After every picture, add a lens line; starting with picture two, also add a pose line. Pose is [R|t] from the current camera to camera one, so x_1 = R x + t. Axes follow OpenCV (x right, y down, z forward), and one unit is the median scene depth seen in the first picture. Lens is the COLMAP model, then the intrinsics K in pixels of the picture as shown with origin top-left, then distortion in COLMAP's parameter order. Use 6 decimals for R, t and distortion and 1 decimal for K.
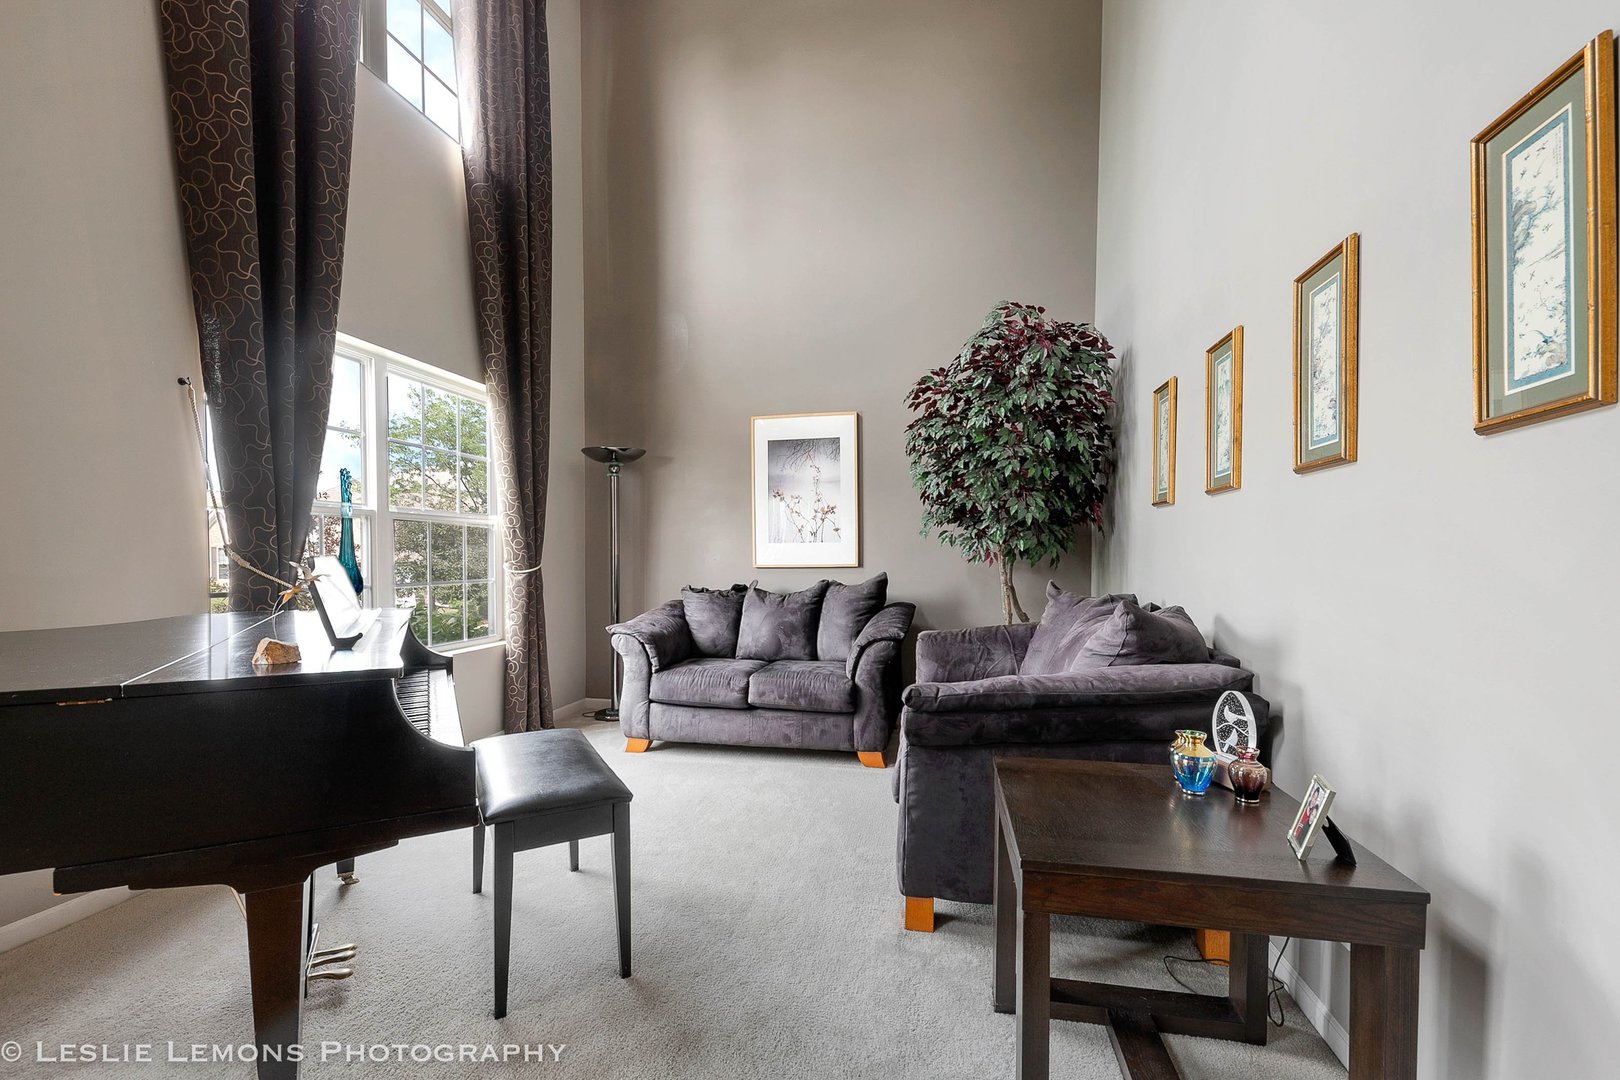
lens RADIAL K [[690.0, 0, 810.4], [0, 690.0, 575.4], [0, 0, 1]] dist [0.007961, -0.000039]
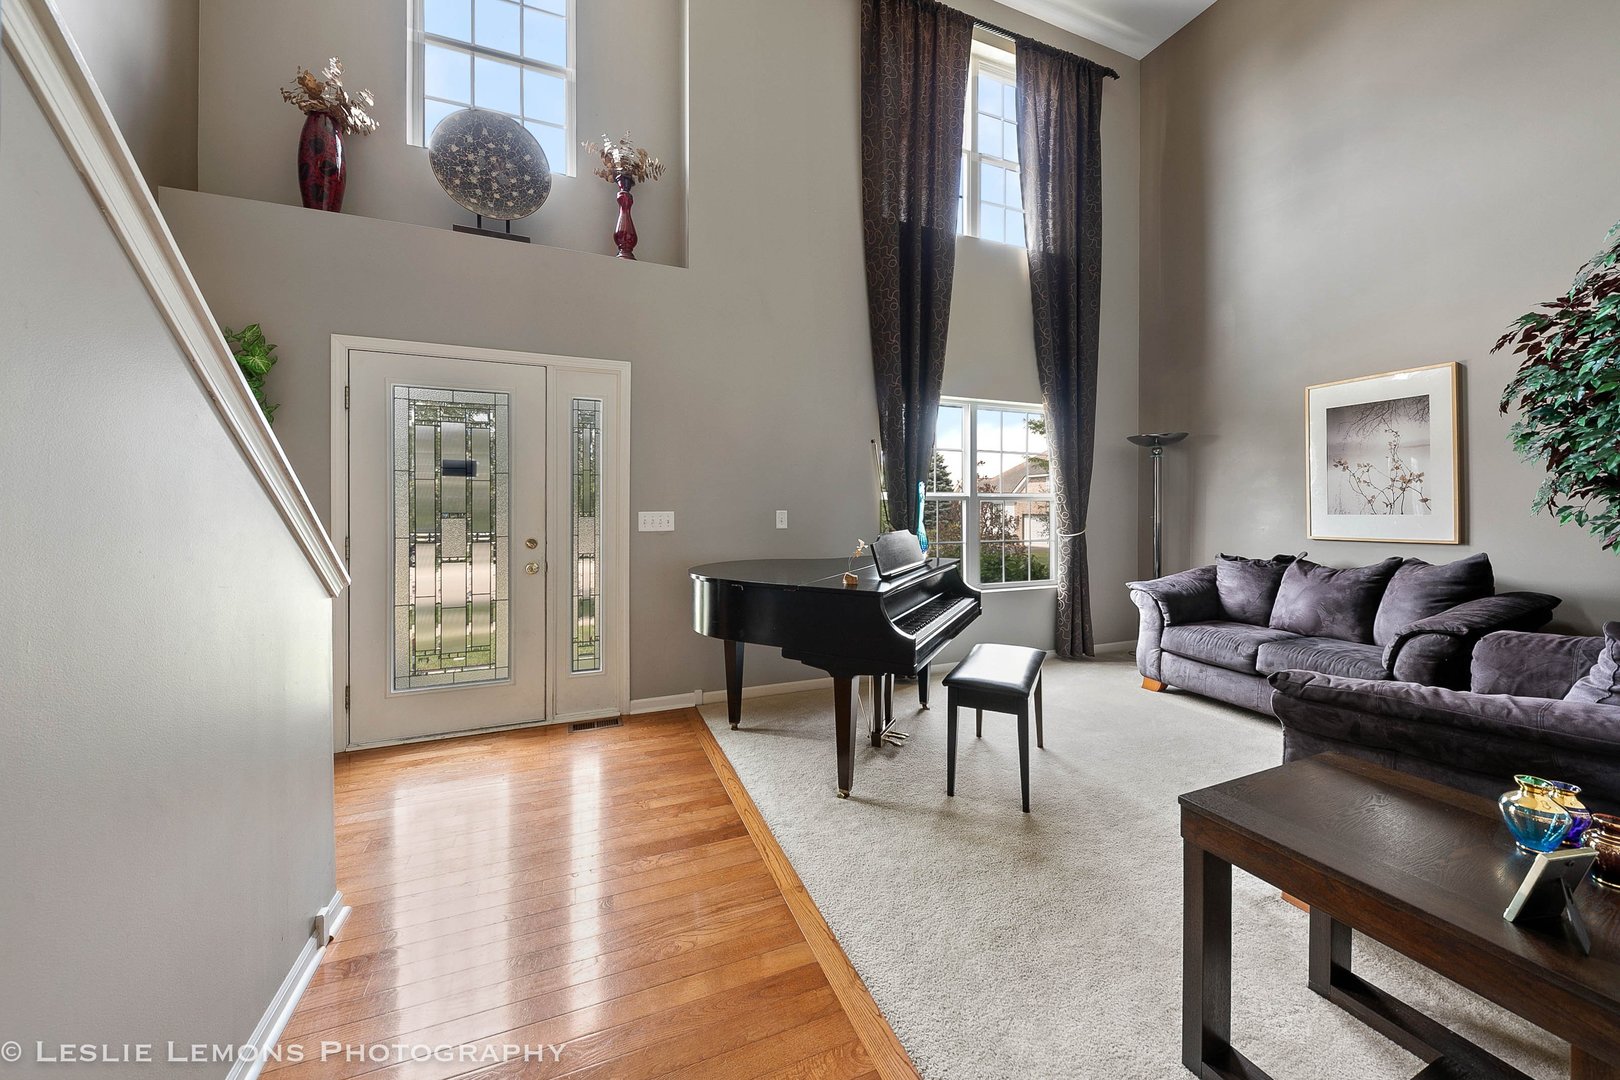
lens RADIAL K [[570.7, 0, 799.2], [0, 570.7, 512.6], [0, 0, 1]] dist [0.001764, -0.004514]
pose [[0.544080, 0.006744, -0.839006, 0.250763], [-0.023826, 0.999689, -0.007416, -0.031423], [0.838695, 0.024025, 0.544071, -0.063174]]
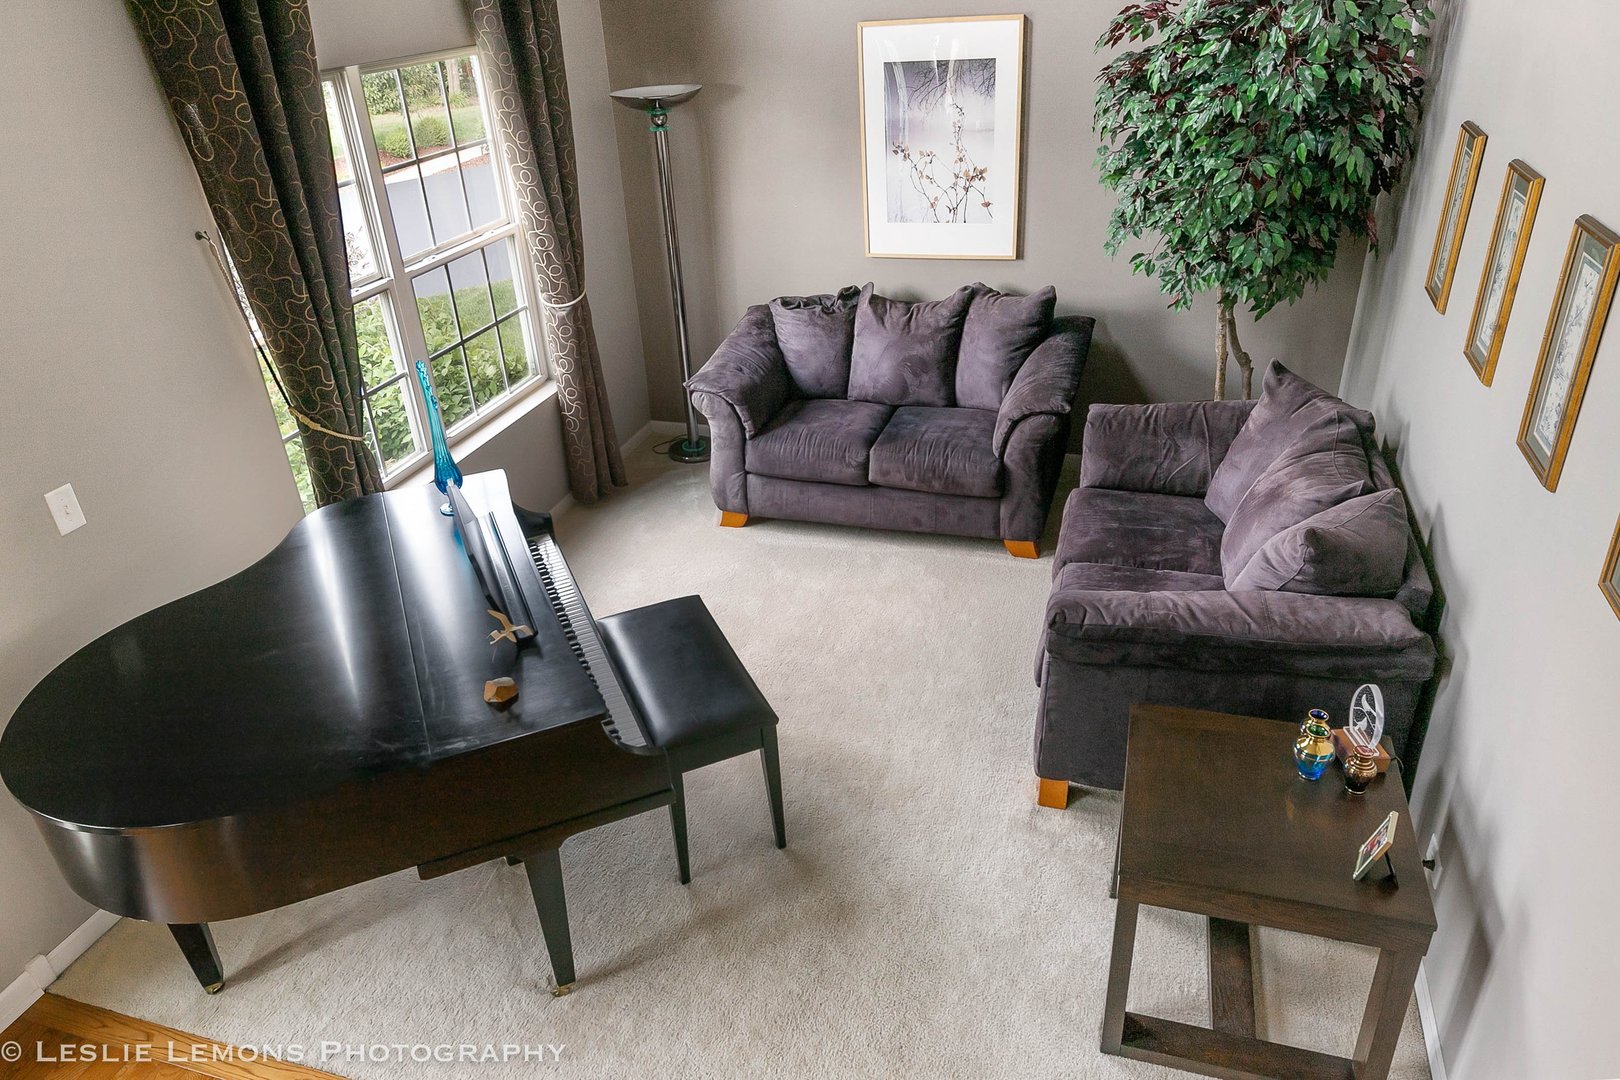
lens RADIAL K [[1100.4, 0, 806.4], [0, 1100.4, 557.5], [0, 0, 1]] dist [0.018062, 0.002731]
pose [[0.992681, 0.007193, -0.120552, -0.006261], [0.049351, 0.886913, 0.459294, -0.318253], [0.110222, -0.461881, 0.880066, -0.173114]]
